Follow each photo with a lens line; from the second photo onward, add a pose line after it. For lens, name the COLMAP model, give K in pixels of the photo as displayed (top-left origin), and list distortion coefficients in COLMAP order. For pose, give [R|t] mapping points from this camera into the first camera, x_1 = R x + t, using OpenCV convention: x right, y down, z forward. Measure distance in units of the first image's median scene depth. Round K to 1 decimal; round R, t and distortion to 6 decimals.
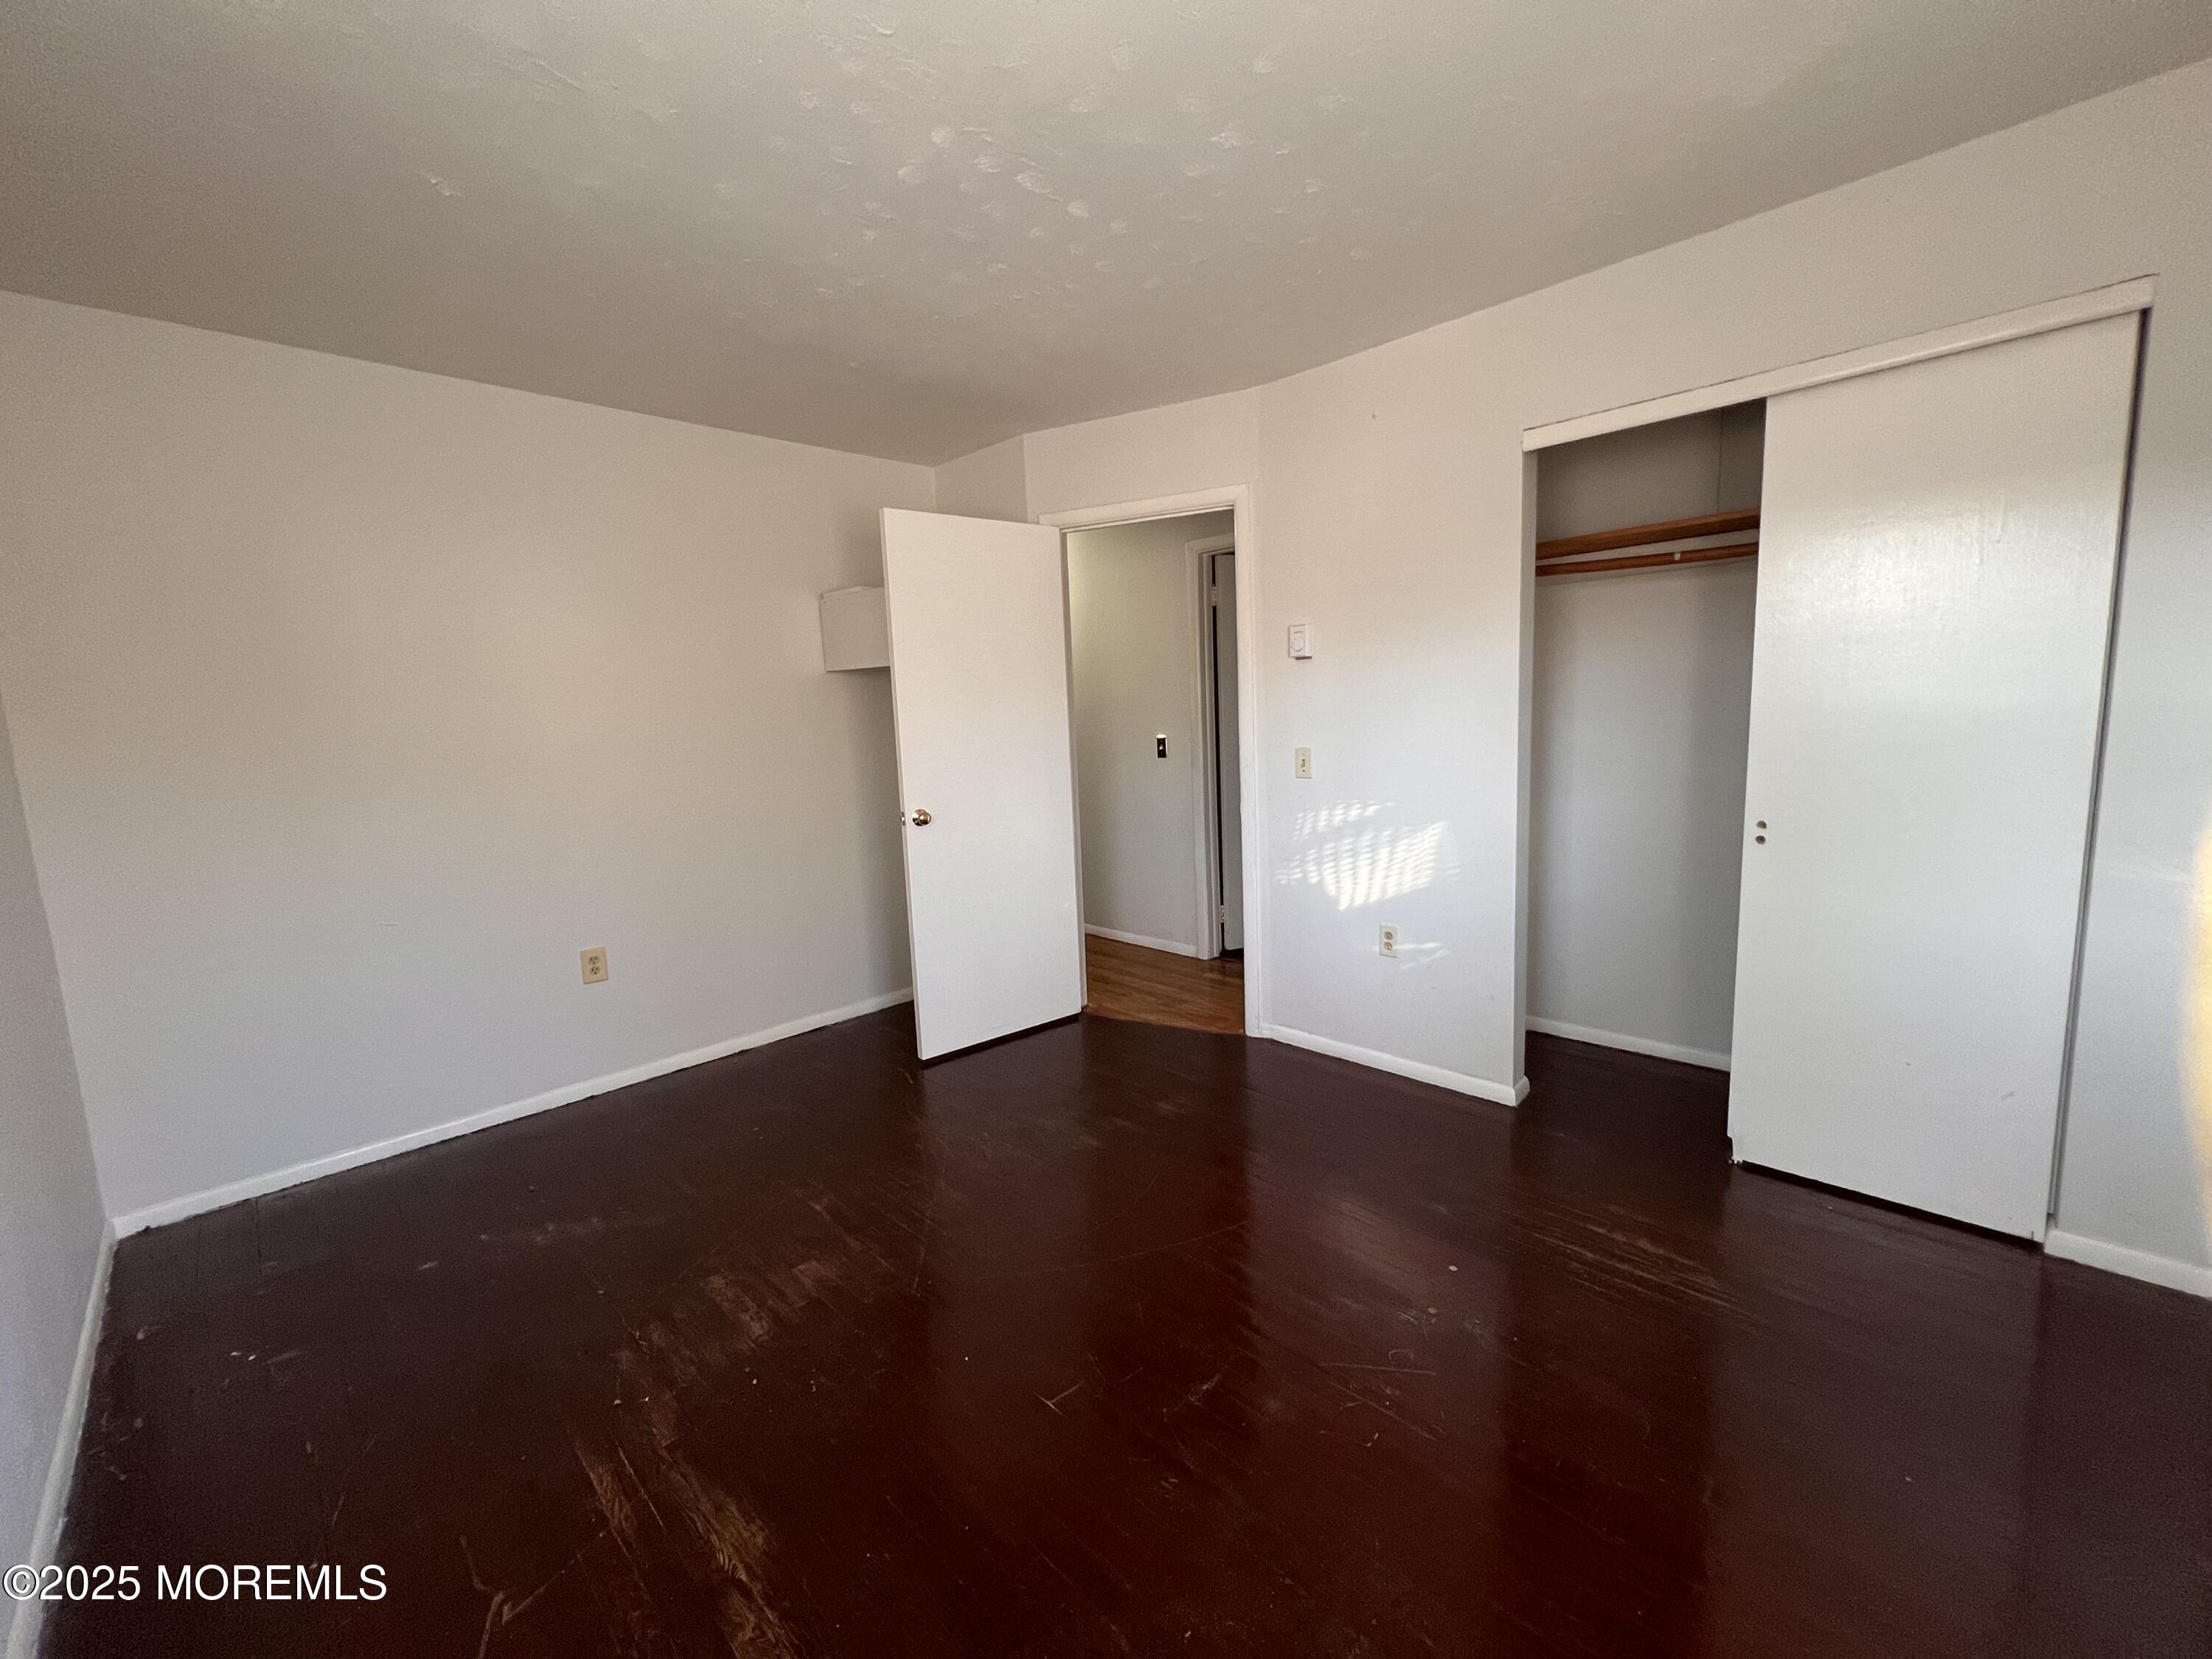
lens RADIAL K [[891.4, 0, 1106.0], [0, 891.4, 829.5], [0, 0, 1]] dist [-0.006588, -0.000008]
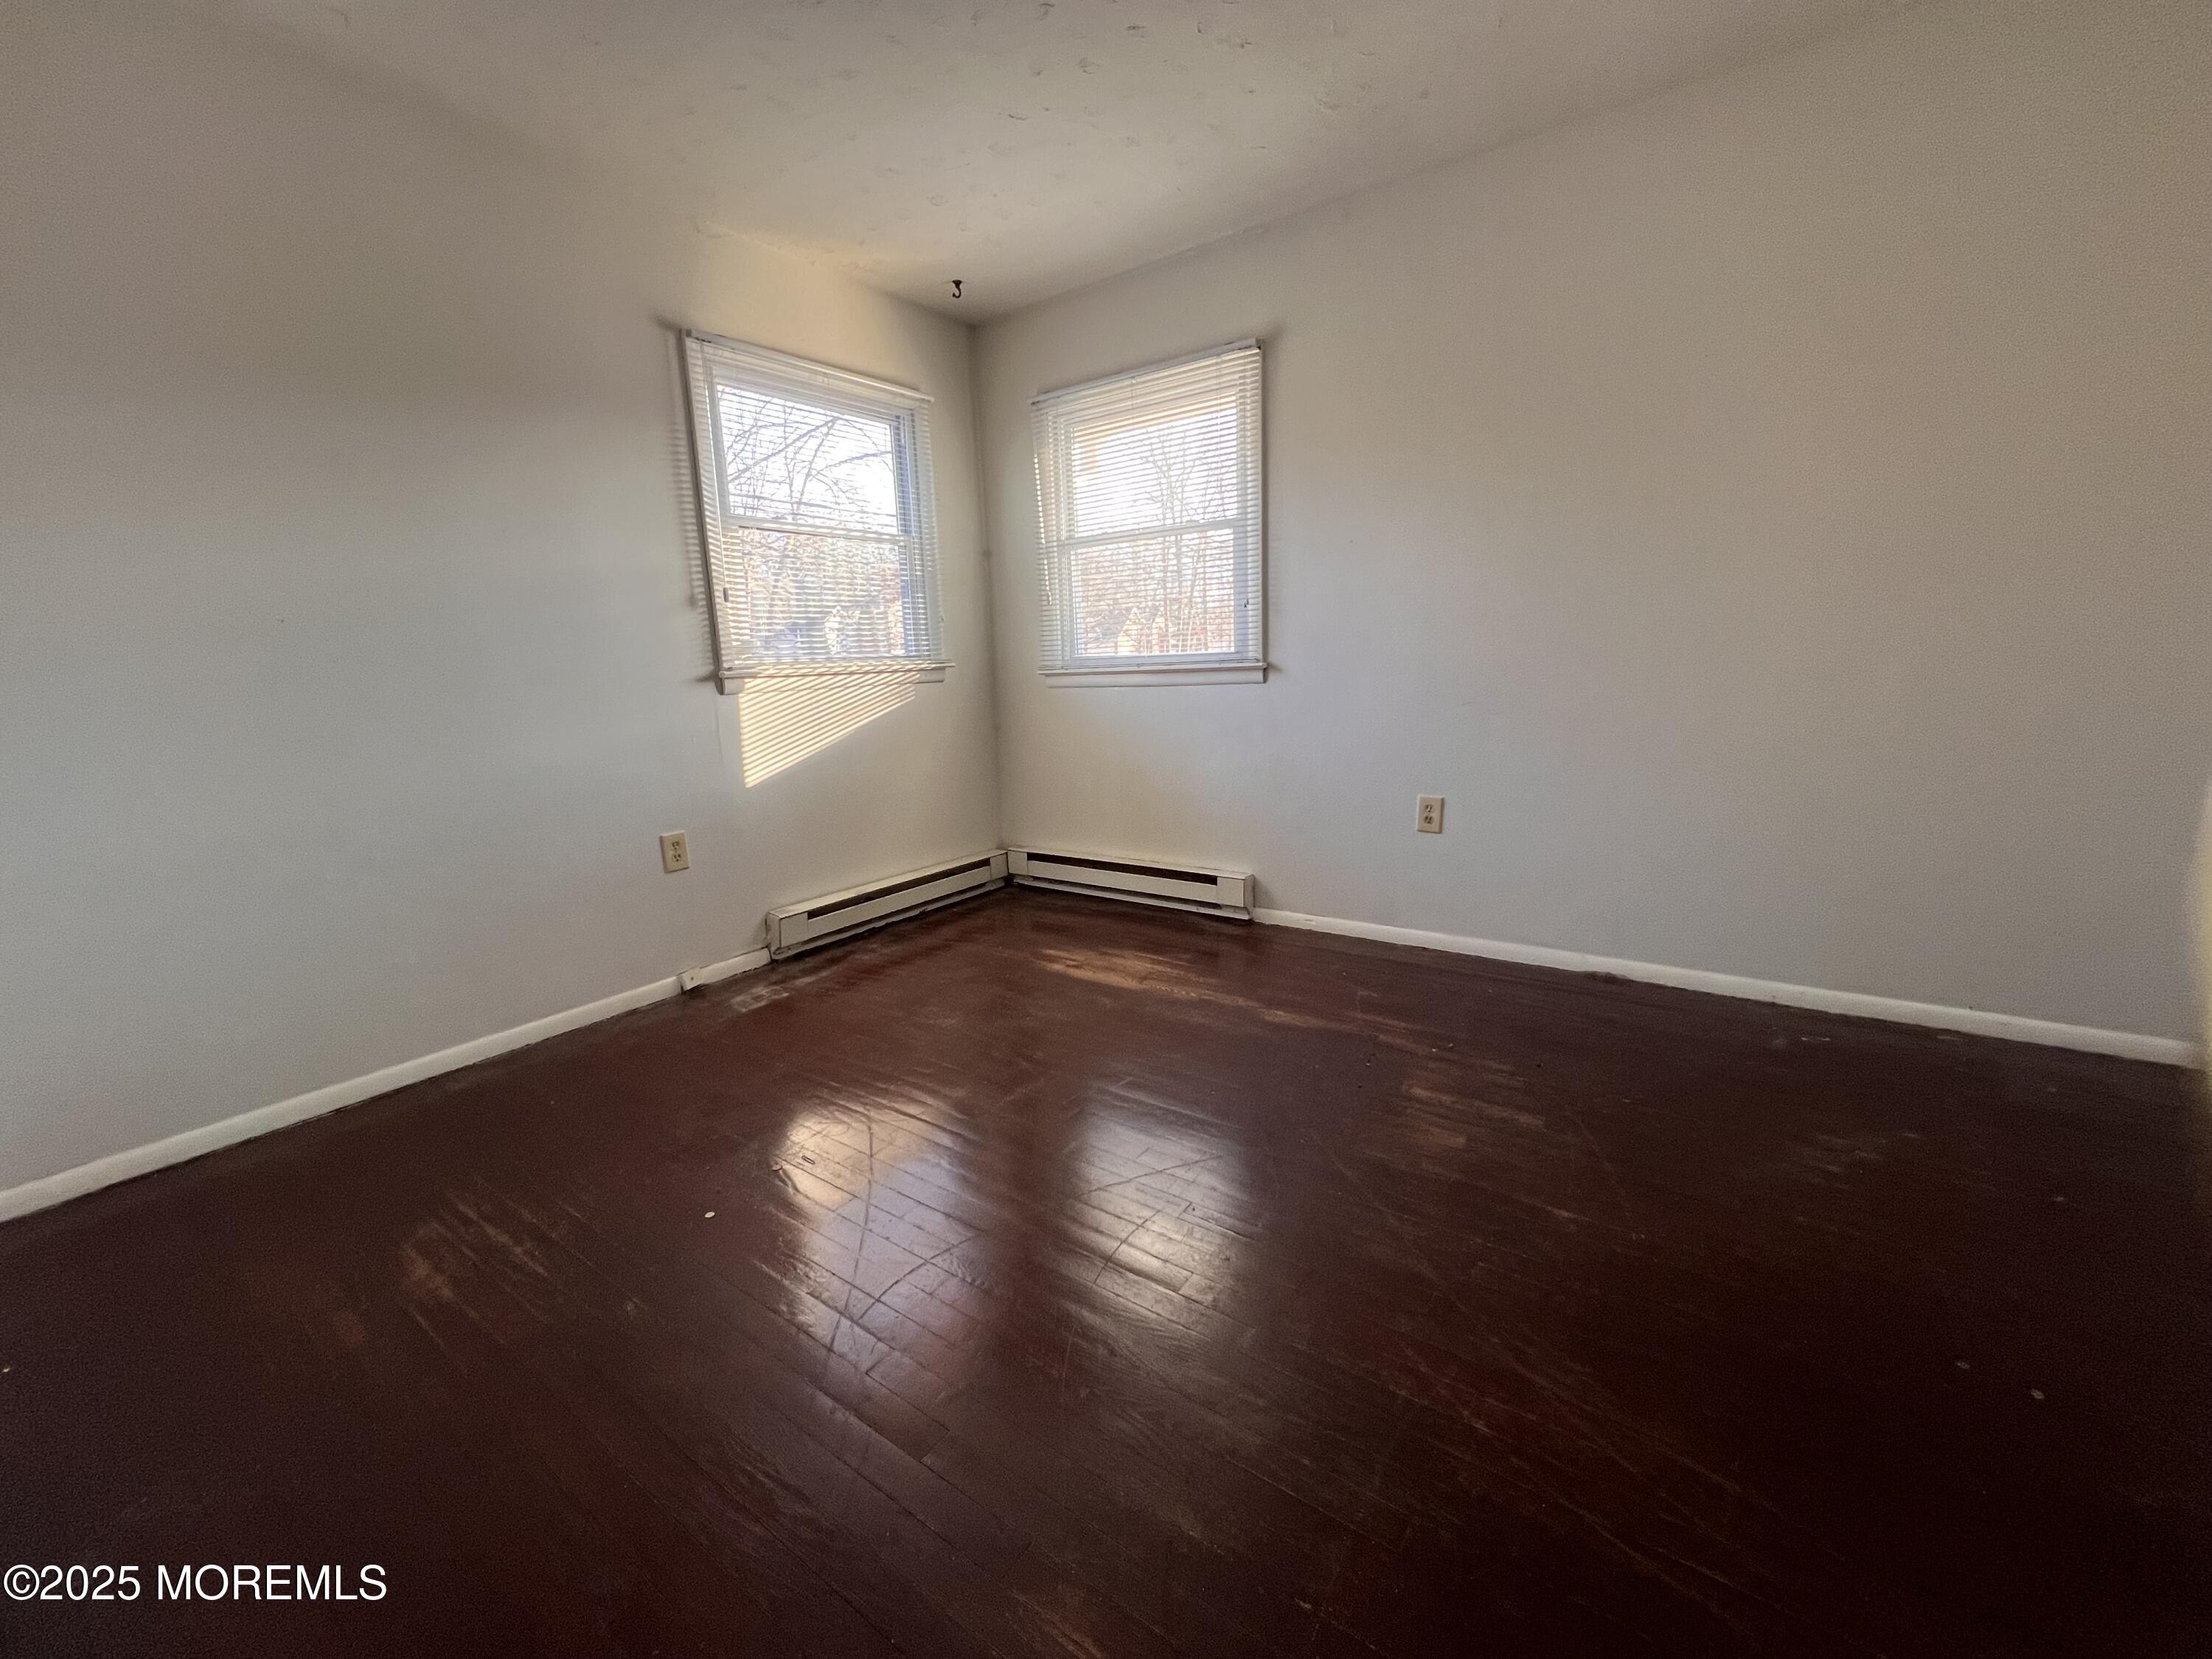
lens RADIAL K [[891.4, 0, 1106.0], [0, 891.4, 829.5], [0, 0, 1]] dist [-0.006588, -0.000008]
pose [[-0.984816, 0.106766, -0.136886, 0.097937], [0.057412, 0.944453, 0.323594, -0.111596], [0.163831, 0.310822, -0.936242, 1.813733]]
